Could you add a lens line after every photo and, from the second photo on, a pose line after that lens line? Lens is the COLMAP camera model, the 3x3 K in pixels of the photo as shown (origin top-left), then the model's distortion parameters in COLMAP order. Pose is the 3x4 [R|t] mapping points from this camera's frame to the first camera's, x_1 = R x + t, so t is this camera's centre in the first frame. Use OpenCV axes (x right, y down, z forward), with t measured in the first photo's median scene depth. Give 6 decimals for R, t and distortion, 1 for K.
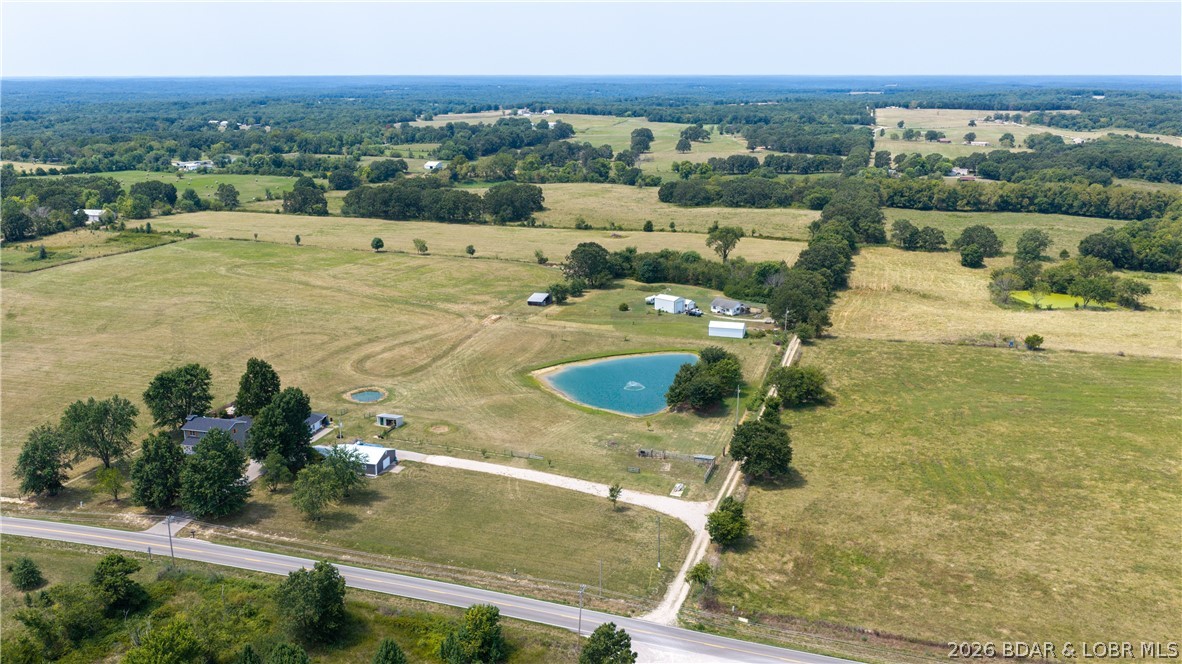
lens RADIAL K [[978.3, 0, 591.0], [0, 978.3, 332.0], [0, 0, 1]] dist [0.027518, -0.053846]
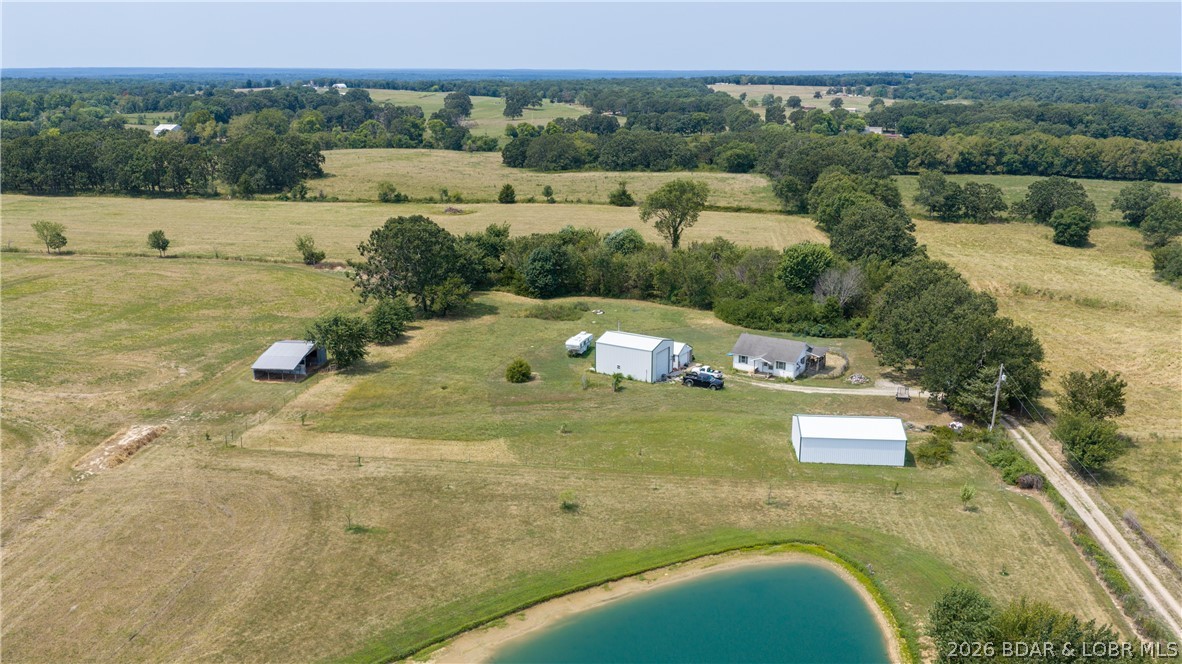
lens RADIAL K [[978.3, 0, 591.0], [0, 978.3, 332.0], [0, 0, 1]] dist [0.027518, -0.053846]
pose [[0.980529, -0.046630, 0.190756, -0.008066], [0.045901, 0.998912, 0.008242, -0.031721], [-0.190933, 0.000674, 0.981603, 0.463356]]
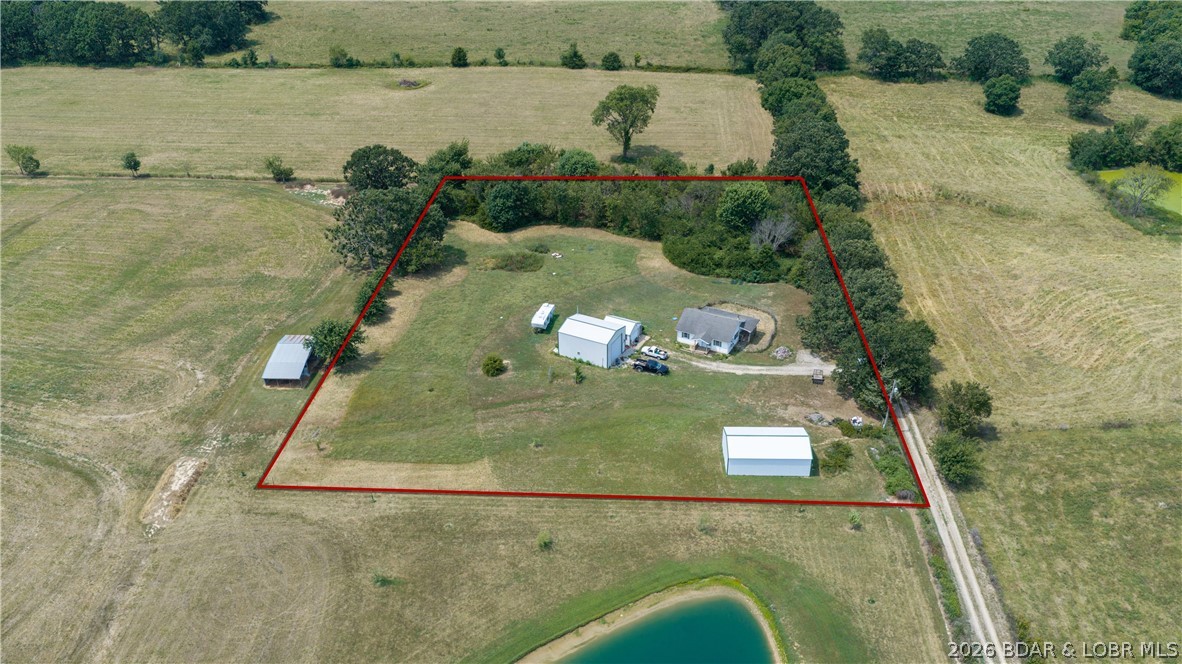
lens RADIAL K [[978.3, 0, 591.0], [0, 978.3, 332.0], [0, 0, 1]] dist [0.027518, -0.053846]
pose [[0.968804, -0.127828, 0.212316, -0.011675], [0.066431, 0.959307, 0.274439, -0.117357], [-0.238757, -0.251773, 0.937873, 0.431479]]
